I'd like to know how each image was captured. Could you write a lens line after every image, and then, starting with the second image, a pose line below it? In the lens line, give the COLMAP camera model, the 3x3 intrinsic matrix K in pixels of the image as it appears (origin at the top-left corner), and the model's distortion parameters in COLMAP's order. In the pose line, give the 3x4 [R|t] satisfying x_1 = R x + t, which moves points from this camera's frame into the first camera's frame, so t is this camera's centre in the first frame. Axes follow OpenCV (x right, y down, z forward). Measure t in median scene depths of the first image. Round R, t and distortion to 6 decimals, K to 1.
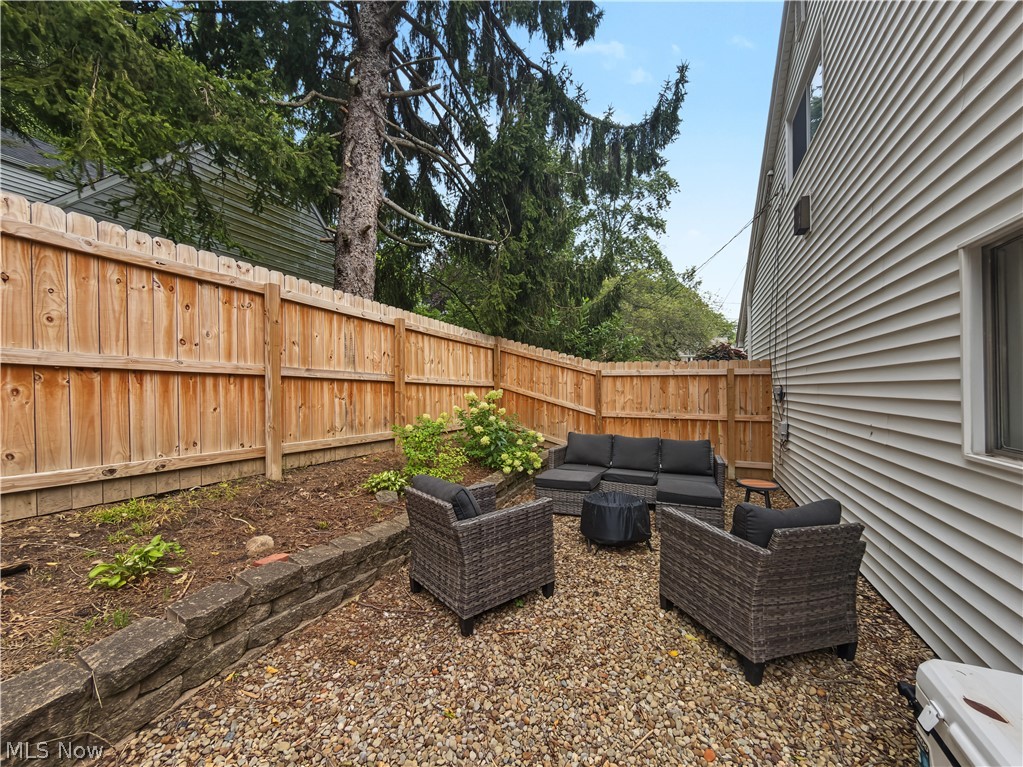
lens RADIAL K [[410.1, 0, 514.4], [0, 410.1, 386.0], [0, 0, 1]] dist [-0.003356, -0.000865]
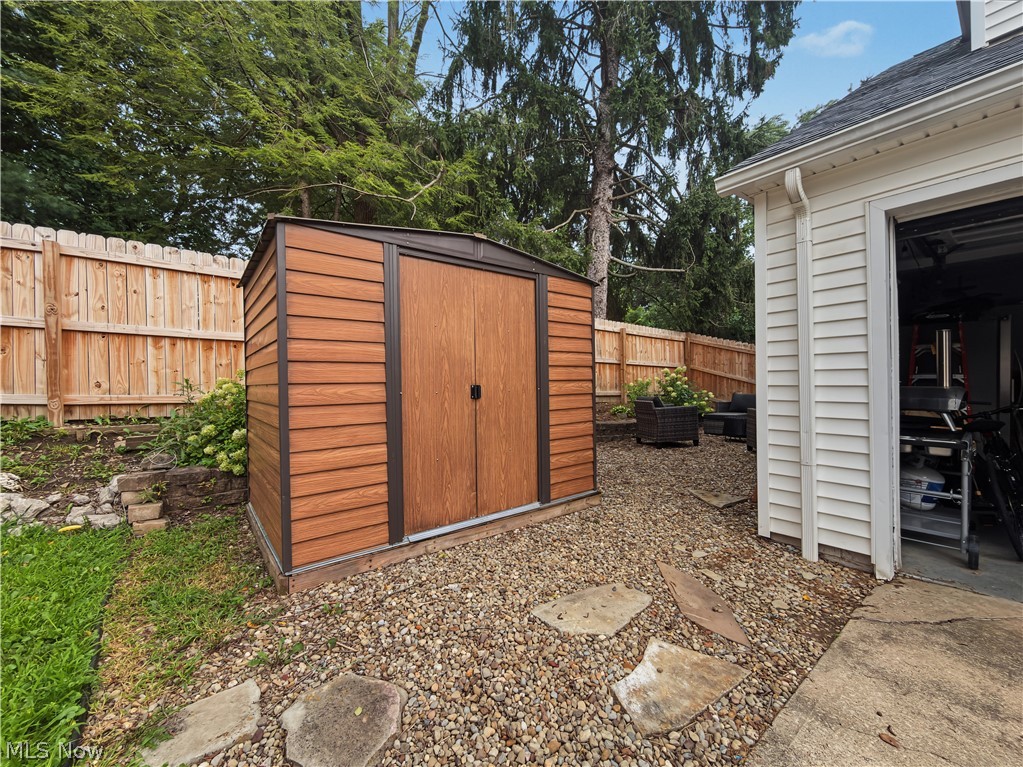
lens RADIAL K [[410.1, 0, 516.9], [0, 410.1, 383.2], [0, 0, 1]] dist [-0.003356, -0.000865]
pose [[0.886727, -0.011036, -0.462161, 0.109190], [0.014494, 0.999887, 0.003933, 0.050252], [0.462065, -0.010186, 0.886787, -0.654696]]
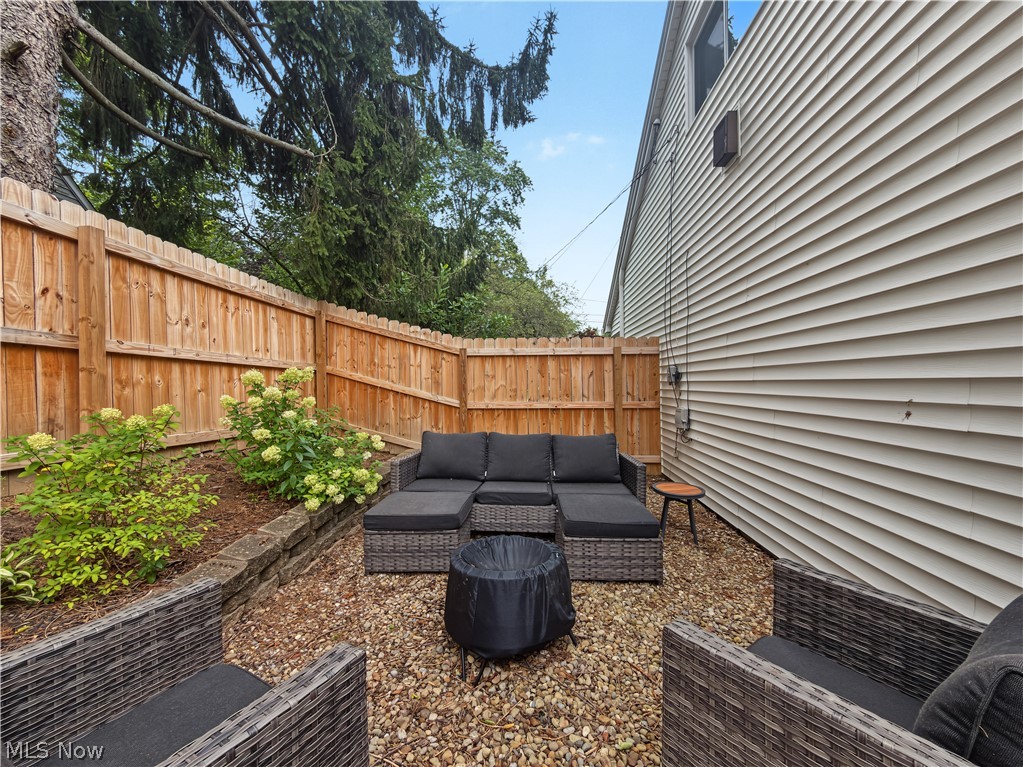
lens RADIAL K [[410.1, 0, 513.6], [0, 410.1, 382.7], [0, 0, 1]] dist [-0.003356, -0.000865]
pose [[0.941539, -0.007879, 0.336812, 0.040019], [0.007236, 0.999969, 0.003162, 0.027196], [-0.336826, -0.000540, 0.941567, 0.273065]]
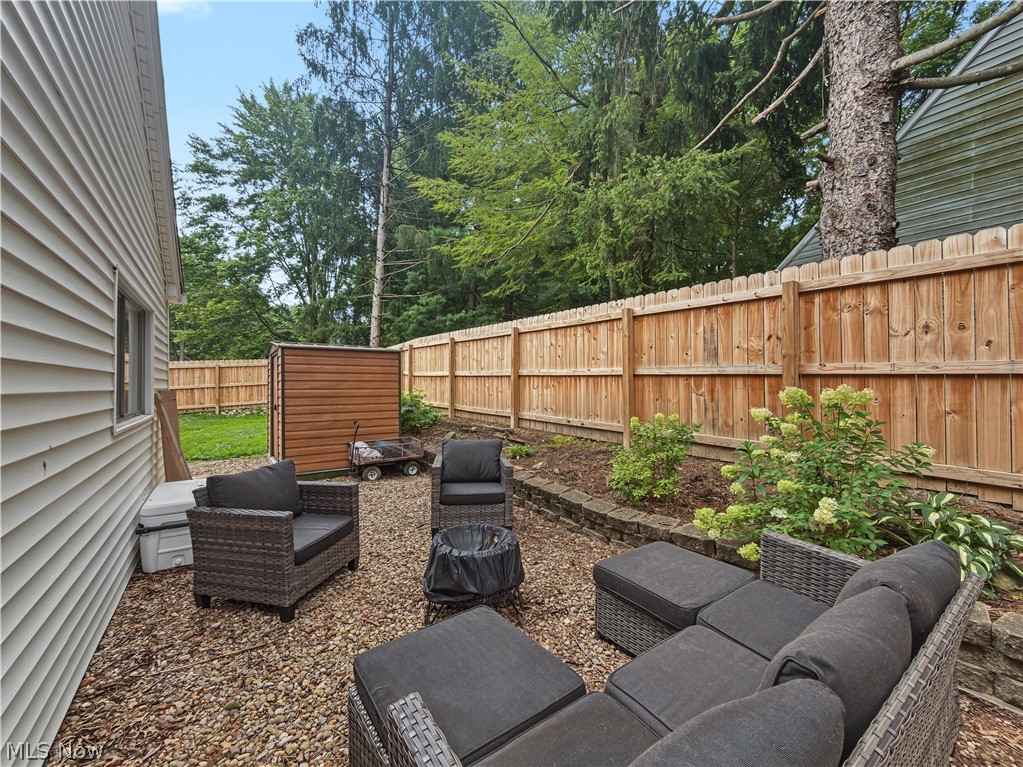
lens RADIAL K [[410.1, 0, 511.6], [0, 410.1, 383.9], [0, 0, 1]] dist [-0.003356, -0.000865]
pose [[-0.520582, -0.005772, -0.853792, 0.447456], [0.000738, 0.999974, -0.007211, 0.008415], [0.853811, -0.004384, -0.520564, 0.783655]]
